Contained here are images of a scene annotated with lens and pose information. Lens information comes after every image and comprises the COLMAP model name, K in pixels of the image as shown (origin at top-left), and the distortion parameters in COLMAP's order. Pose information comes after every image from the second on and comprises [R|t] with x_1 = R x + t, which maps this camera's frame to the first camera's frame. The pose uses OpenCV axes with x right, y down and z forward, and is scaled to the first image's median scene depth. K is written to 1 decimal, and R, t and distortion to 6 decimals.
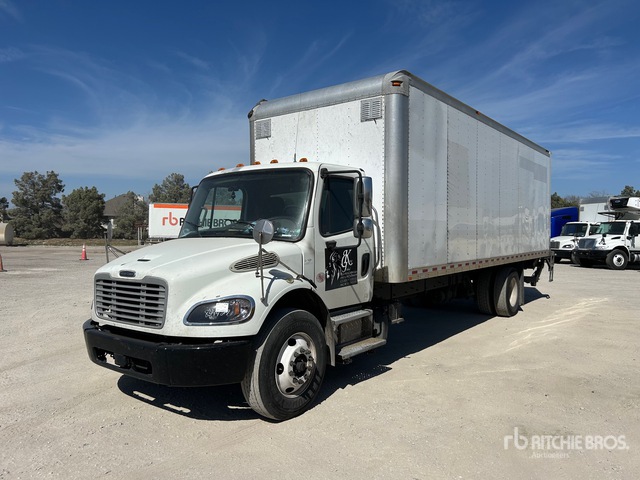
lens RADIAL K [[503.6, 0, 313.9], [0, 503.6, 245.3], [0, 0, 1]] dist [-0.015906, 0.010438]
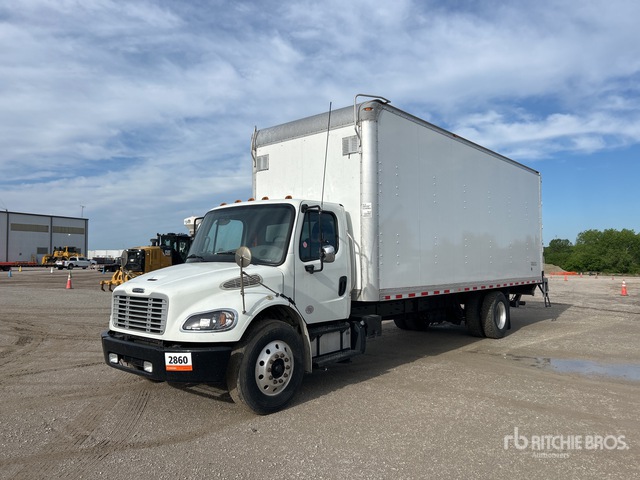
lens RADIAL K [[503.6, 0, 315.6], [0, 503.6, 244.8], [0, 0, 1]] dist [-0.015906, 0.010438]
pose [[0.998307, 0.003043, -0.058080, 0.128022], [-0.006171, 0.998535, -0.053761, 0.007655], [0.057831, 0.054028, 0.996863, -0.200825]]
